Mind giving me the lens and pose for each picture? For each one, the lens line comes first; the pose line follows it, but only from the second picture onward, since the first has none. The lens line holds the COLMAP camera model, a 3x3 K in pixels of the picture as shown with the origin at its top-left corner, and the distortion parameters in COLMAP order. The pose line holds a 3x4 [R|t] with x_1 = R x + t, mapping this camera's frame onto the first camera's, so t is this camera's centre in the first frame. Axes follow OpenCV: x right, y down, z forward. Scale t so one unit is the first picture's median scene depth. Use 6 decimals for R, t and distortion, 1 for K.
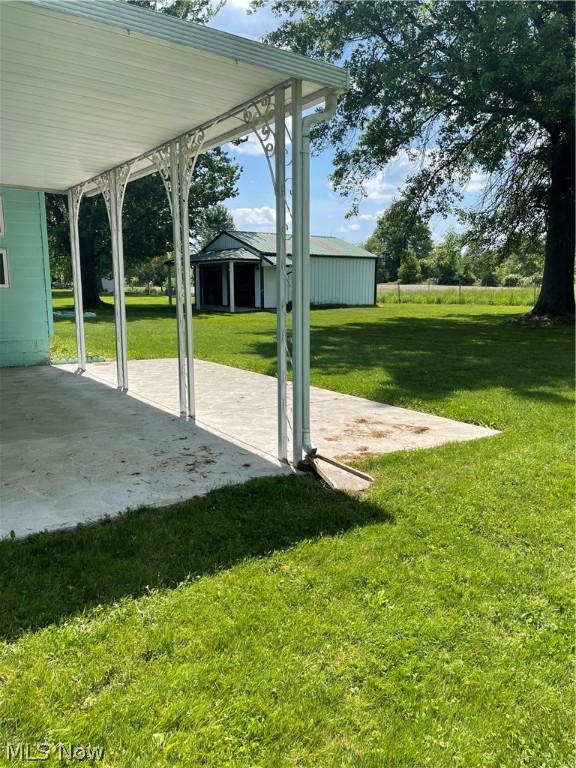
lens RADIAL K [[578.7, 0, 281.6], [0, 578.7, 381.1], [0, 0, 1]] dist [0.083128, -0.095449]
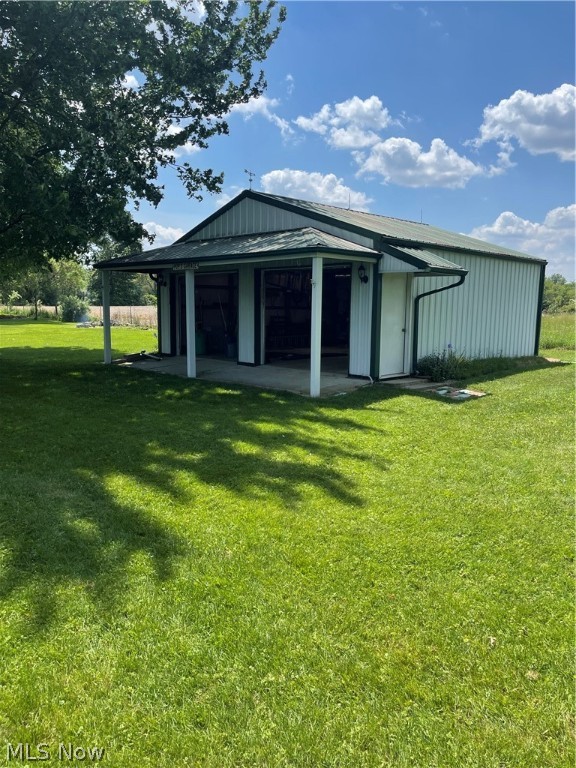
lens RADIAL K [[578.7, 0, 281.6], [0, 578.7, 381.1], [0, 0, 1]] dist [0.083128, -0.095449]
pose [[0.983947, -0.025397, 0.176647, -0.976229], [0.029810, 0.999305, -0.022375, -0.723552], [-0.175956, 0.027281, 0.984020, 3.846864]]
